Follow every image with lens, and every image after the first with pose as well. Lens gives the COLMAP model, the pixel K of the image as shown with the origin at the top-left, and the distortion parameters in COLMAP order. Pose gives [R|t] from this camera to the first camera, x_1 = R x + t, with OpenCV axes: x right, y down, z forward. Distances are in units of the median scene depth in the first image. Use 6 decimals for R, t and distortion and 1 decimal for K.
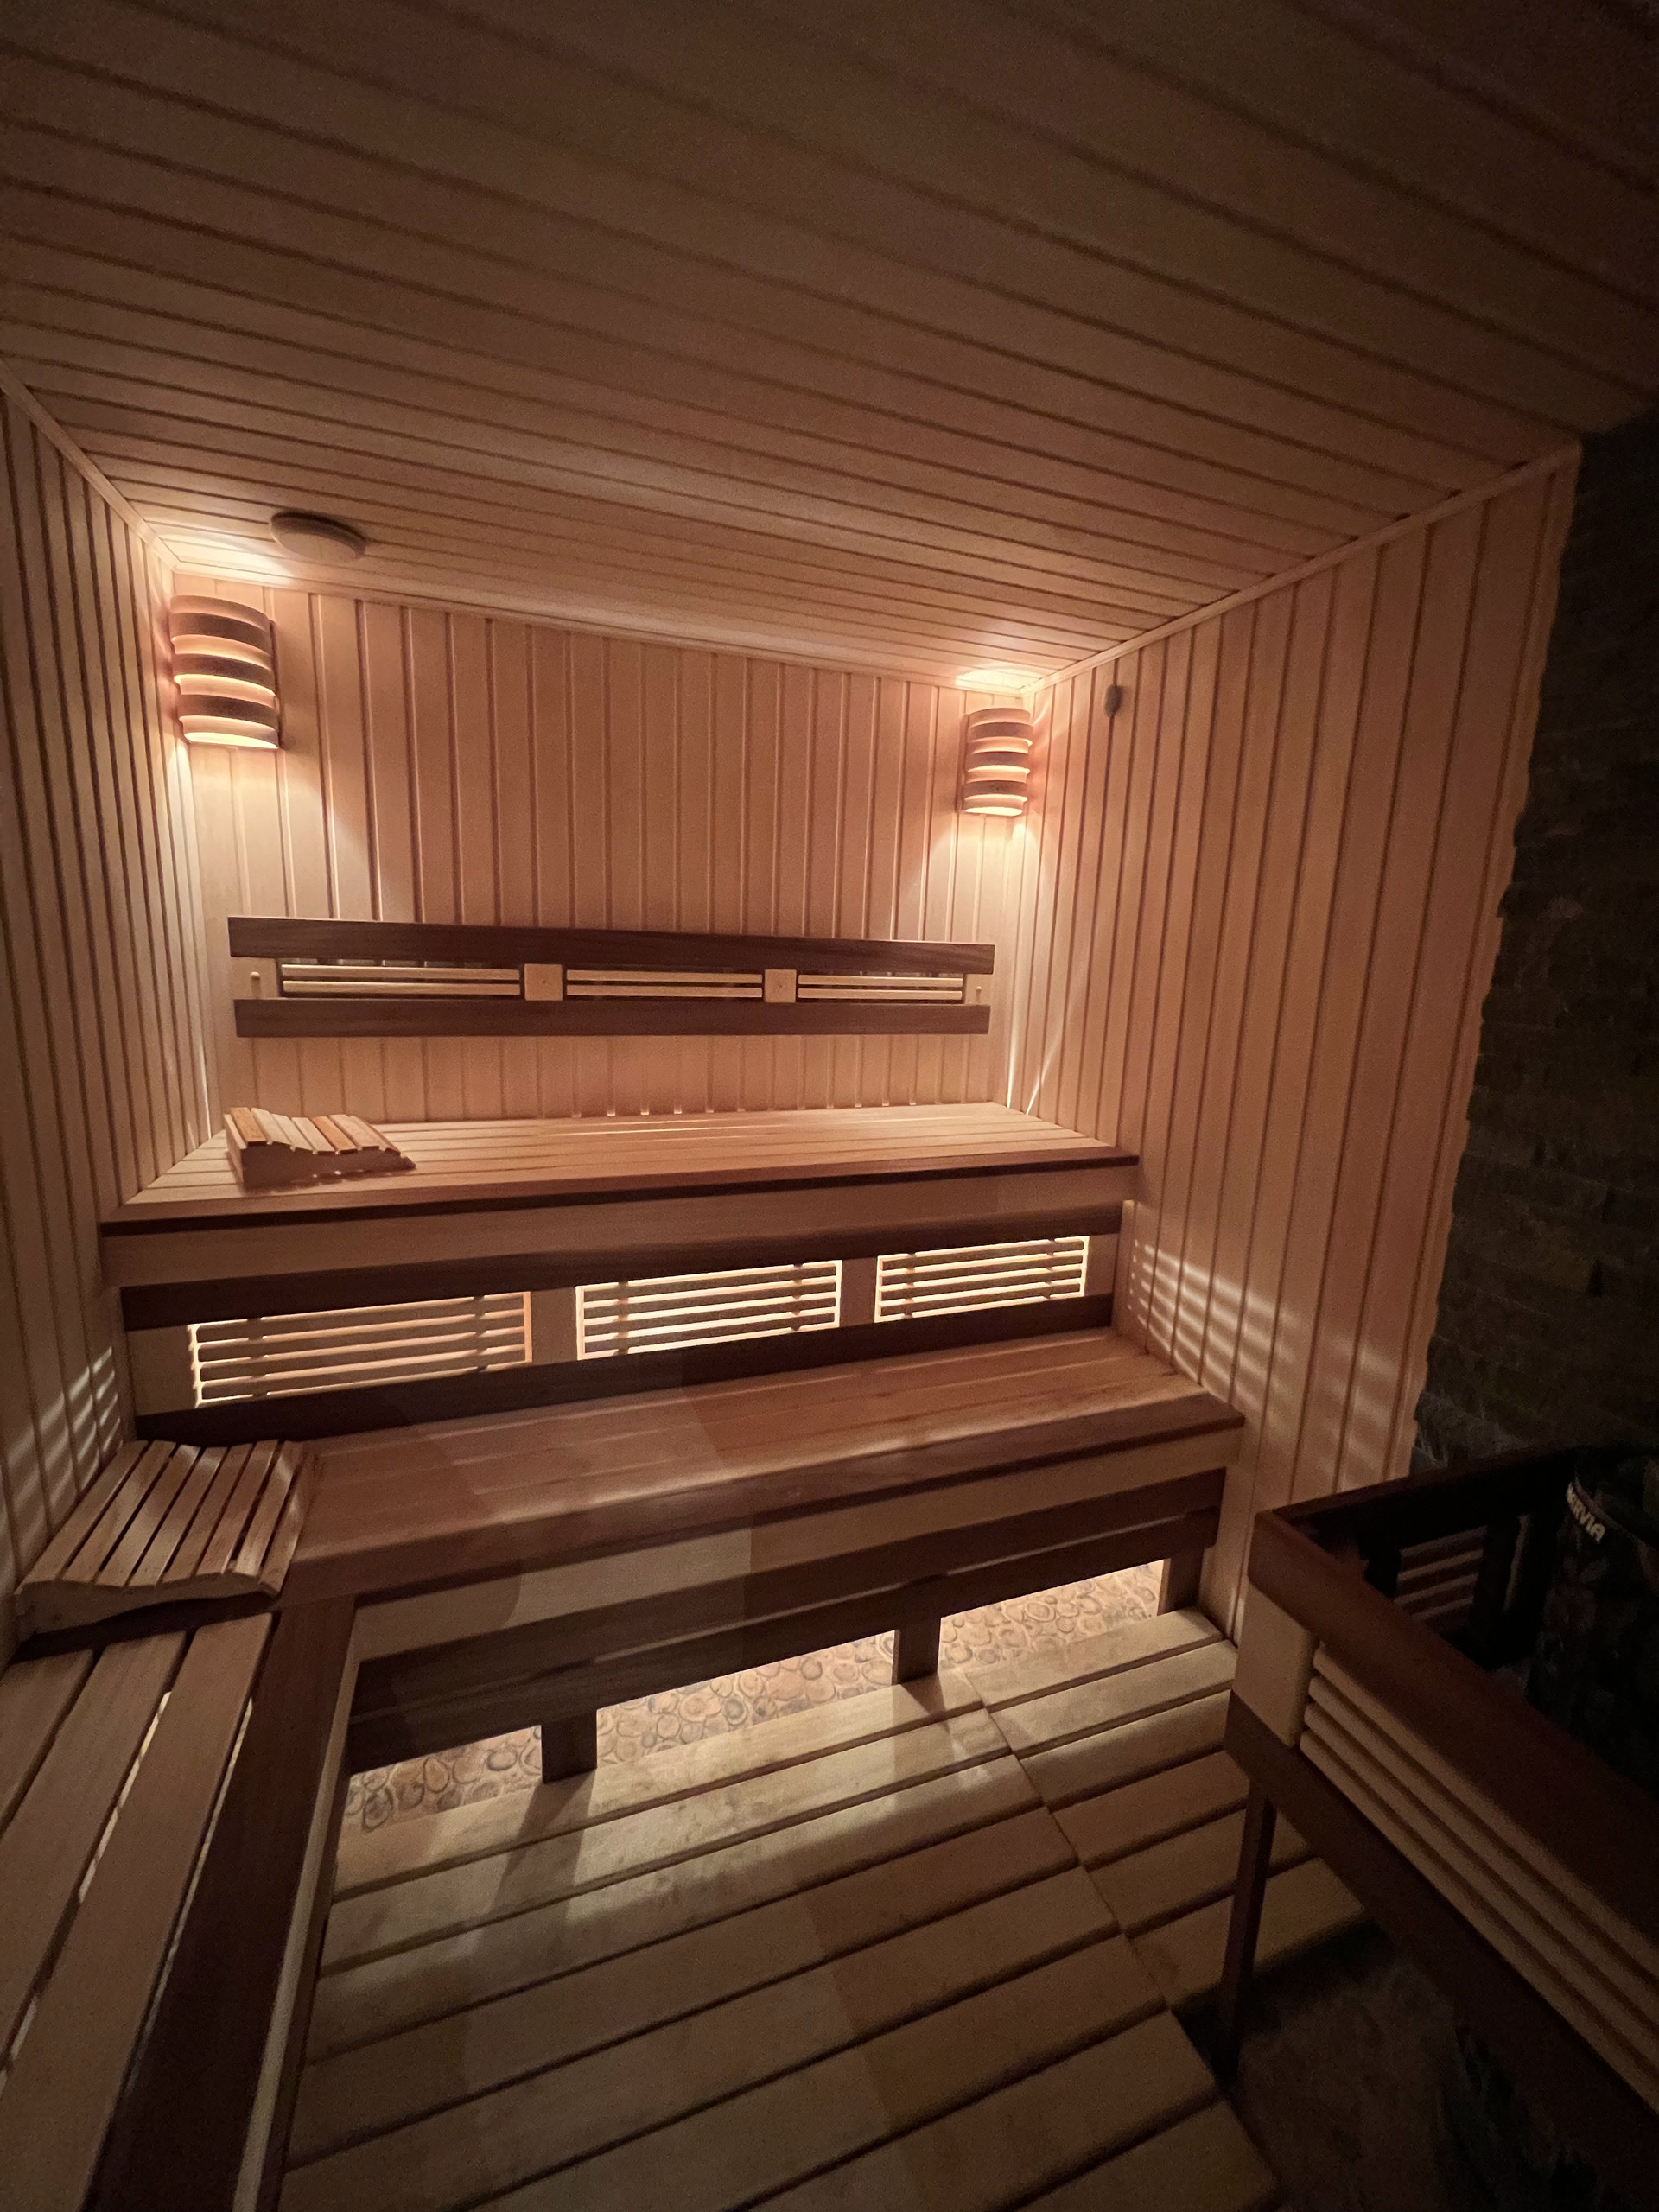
lens RADIAL K [[882.6, 0, 830.7], [0, 882.6, 1094.4], [0, 0, 1]] dist [-0.015671, -0.000110]
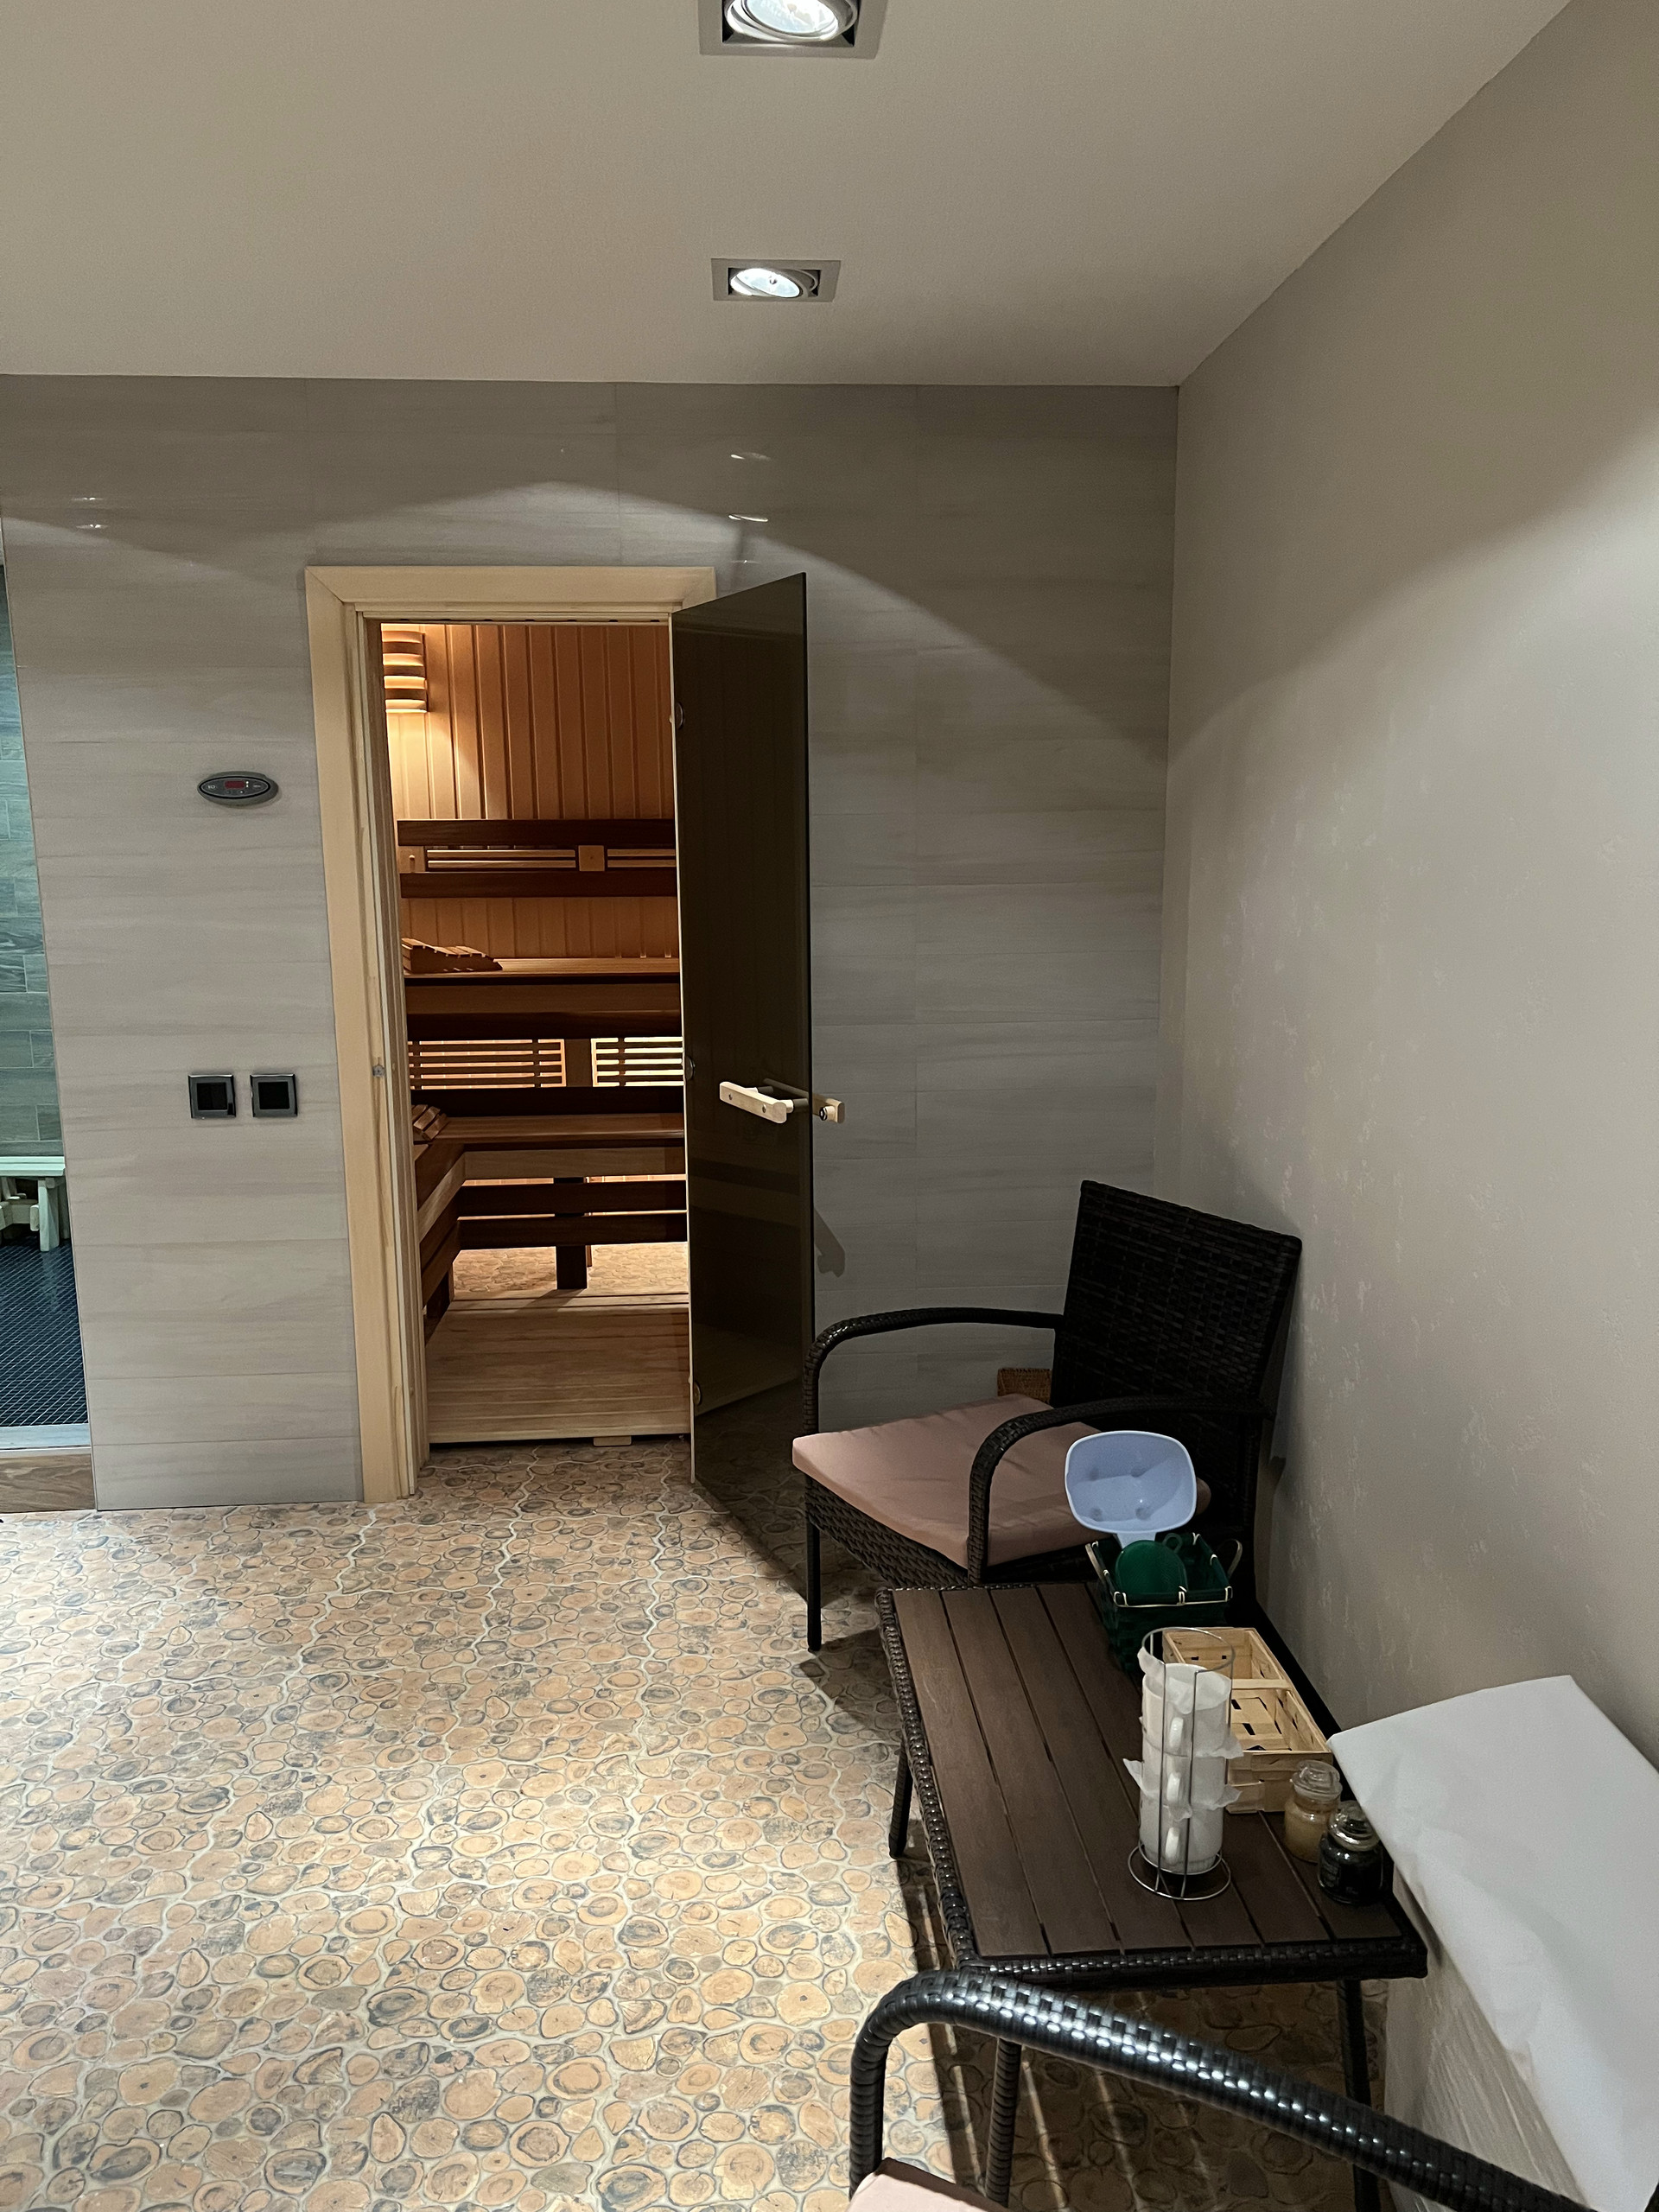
lens RADIAL K [[1653.9, 0, 831.4], [0, 1653.9, 1112.3], [0, 0, 1]] dist [0.005472, 0.000155]
pose [[0.960093, 0.002205, -0.279671, 0.877699], [-0.005816, 0.999910, -0.012084, 0.346267], [0.279619, 0.013228, 0.960020, -1.600675]]
